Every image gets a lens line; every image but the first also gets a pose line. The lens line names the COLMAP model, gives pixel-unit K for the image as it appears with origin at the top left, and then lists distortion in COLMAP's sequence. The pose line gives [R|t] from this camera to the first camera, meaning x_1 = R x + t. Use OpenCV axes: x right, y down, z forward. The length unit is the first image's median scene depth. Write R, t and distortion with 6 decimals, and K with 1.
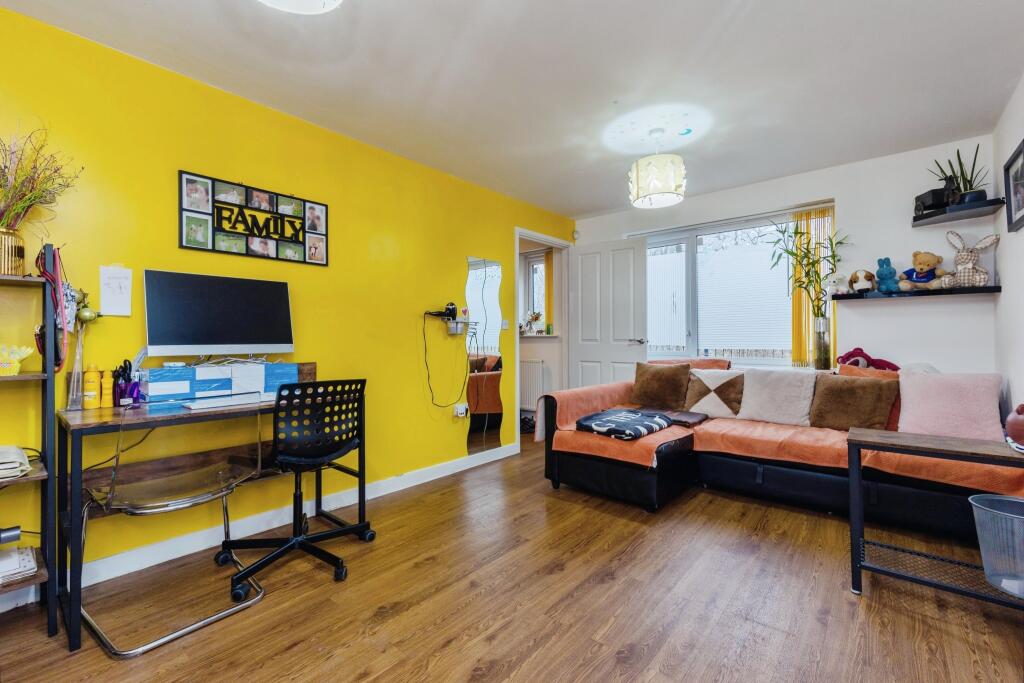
lens RADIAL K [[435.5, 0, 513.1], [0, 435.5, 337.9], [0, 0, 1]] dist [0.001489, 0.000193]
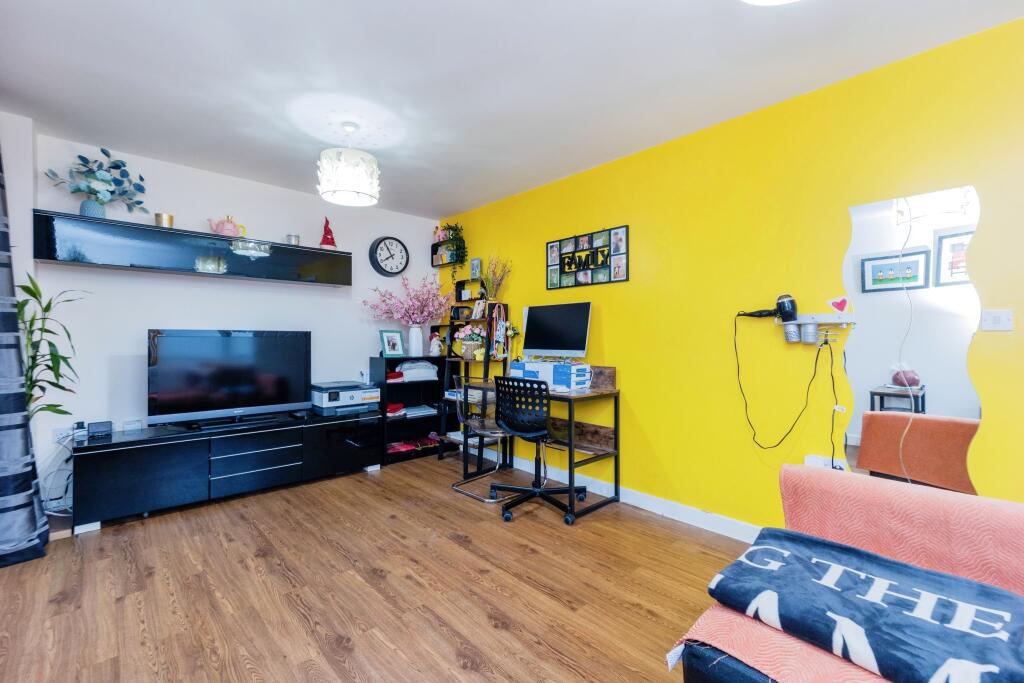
lens RADIAL K [[435.5, 0, 513.1], [0, 435.5, 337.9], [0, 0, 1]] dist [0.001489, 0.000193]
pose [[-0.105745, 0.003644, -0.994387, 0.824530], [0.004004, 0.999987, 0.003238, -0.029140], [0.994385, -0.003639, -0.105758, 0.975663]]
